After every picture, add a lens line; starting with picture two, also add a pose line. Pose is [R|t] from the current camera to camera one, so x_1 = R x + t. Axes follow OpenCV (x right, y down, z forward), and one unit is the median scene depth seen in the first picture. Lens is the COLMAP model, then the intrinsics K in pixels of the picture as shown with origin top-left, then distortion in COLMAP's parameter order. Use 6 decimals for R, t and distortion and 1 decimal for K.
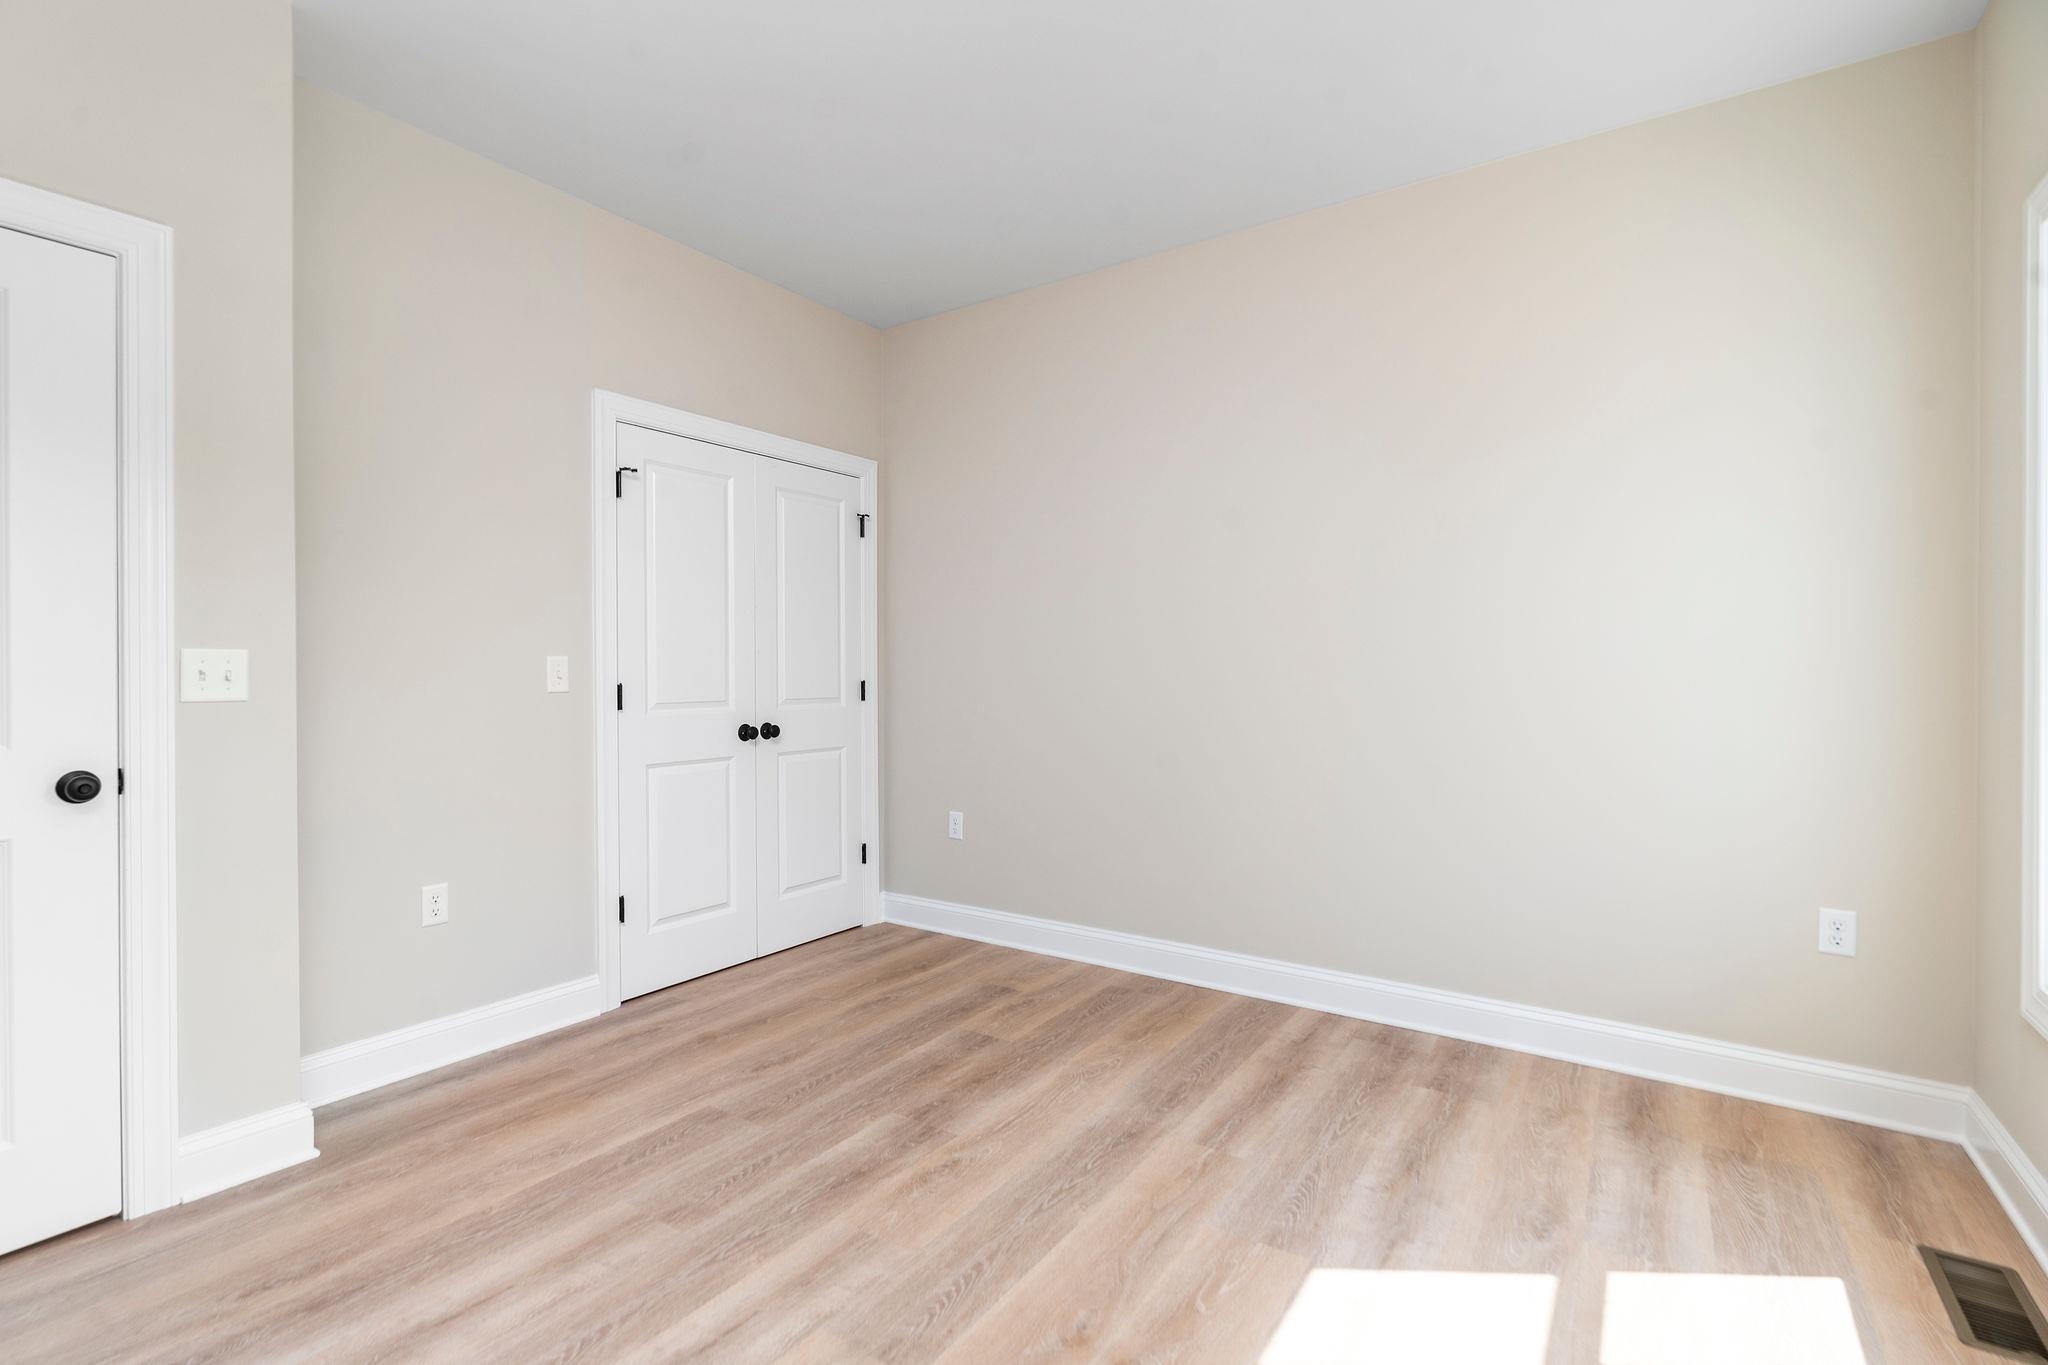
lens RADIAL K [[934.7, 0, 1019.3], [0, 934.7, 678.7], [0, 0, 1]] dist [0.001883, 0.001070]
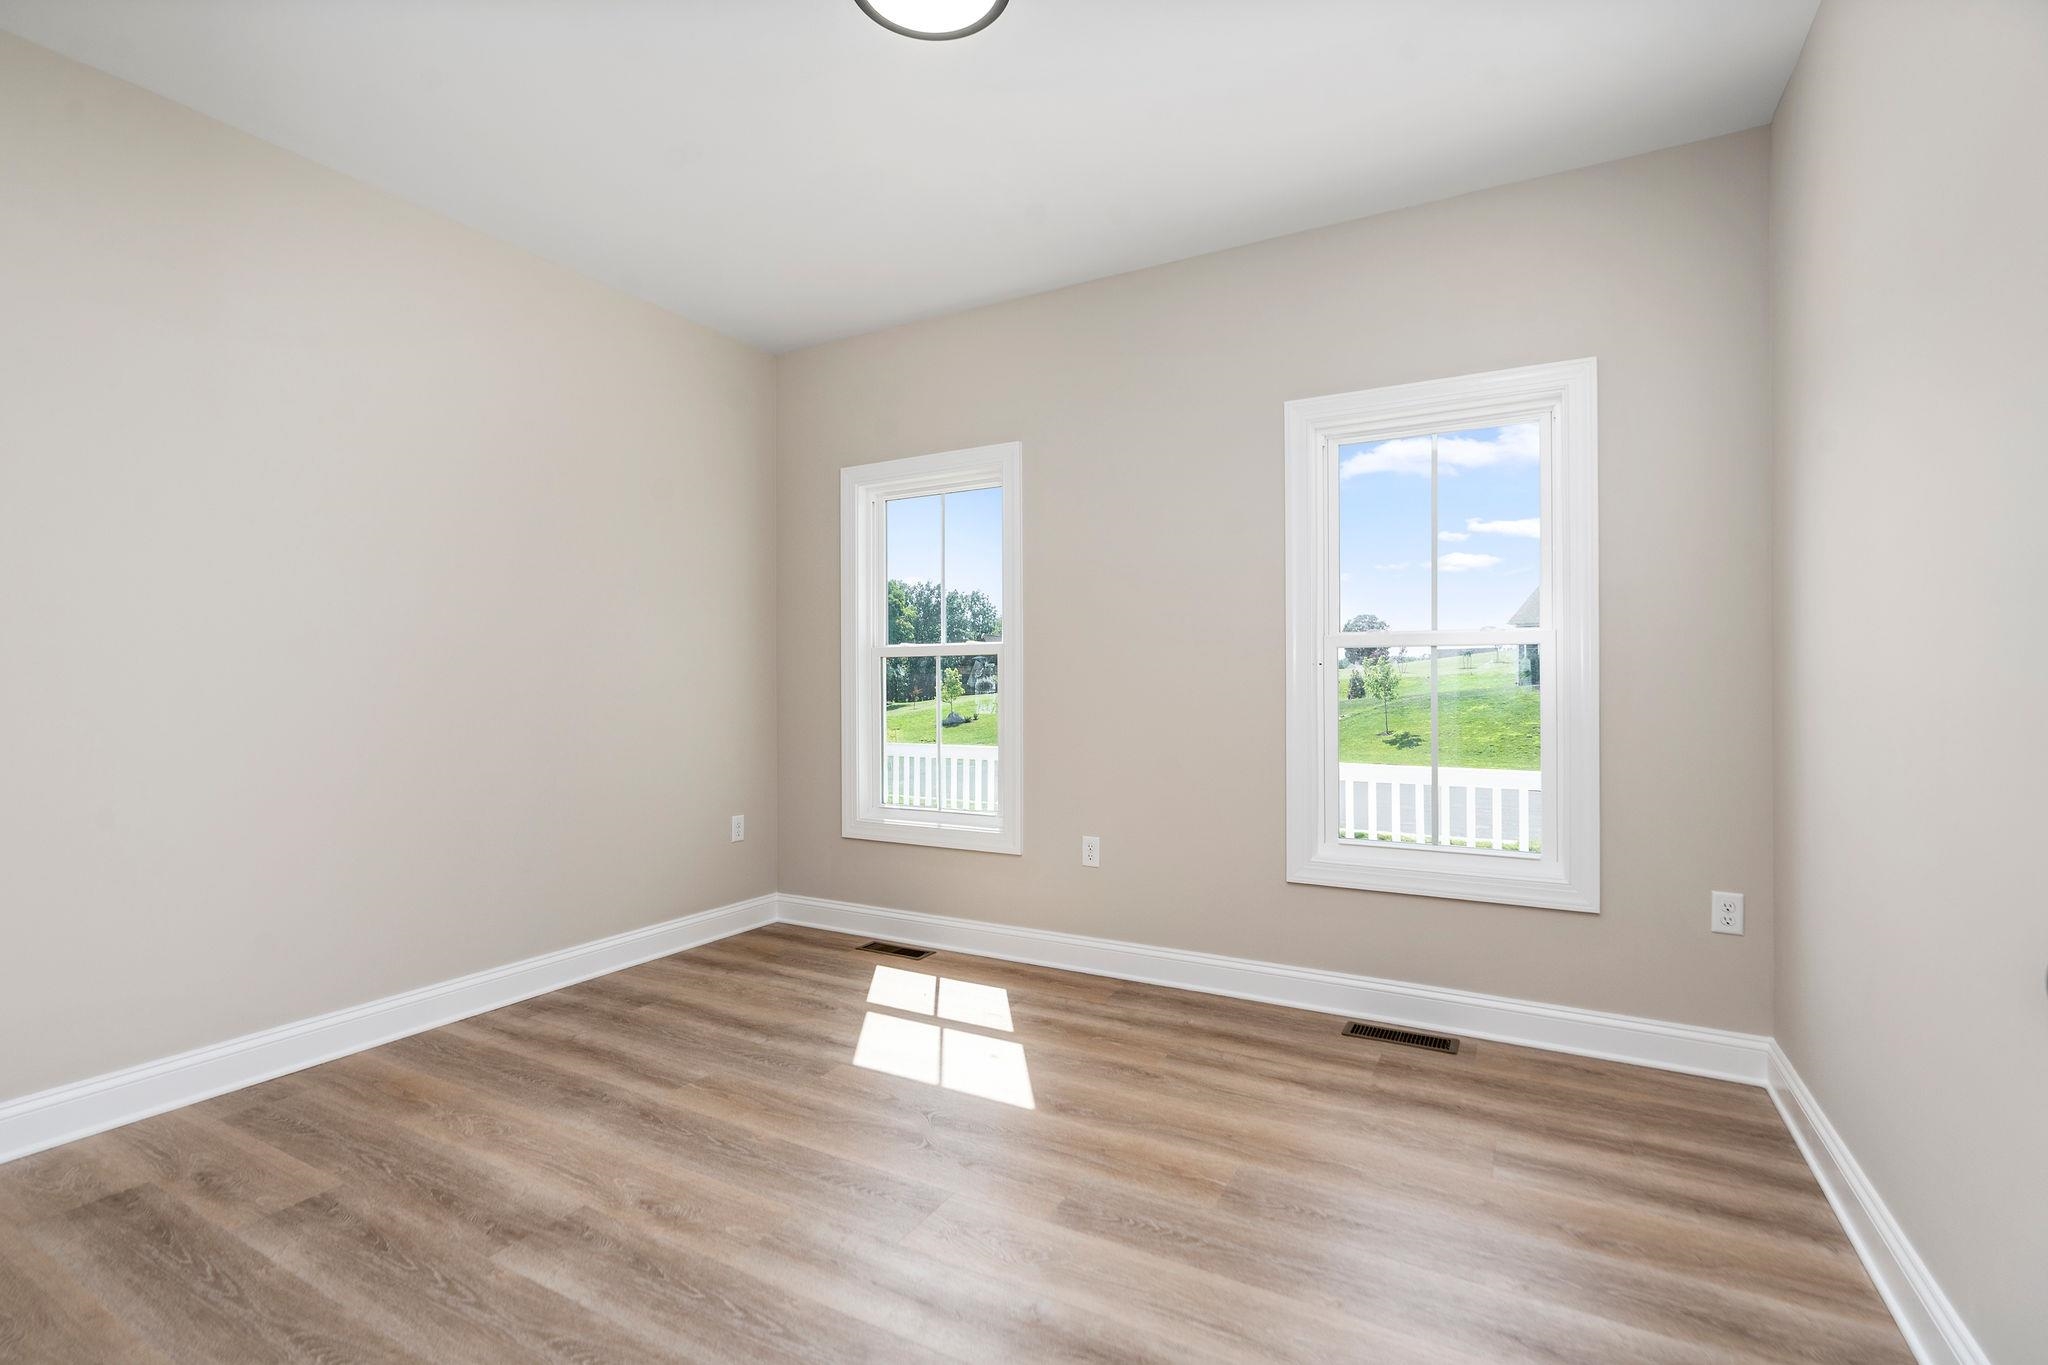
lens RADIAL K [[934.7, 0, 1018.9], [0, 934.7, 681.4], [0, 0, 1]] dist [0.001883, 0.001070]
pose [[-0.086572, -0.001035, 0.996245, -0.864558], [0.004465, 0.999989, 0.001427, -0.006367], [-0.996236, 0.004572, -0.086566, 0.584903]]
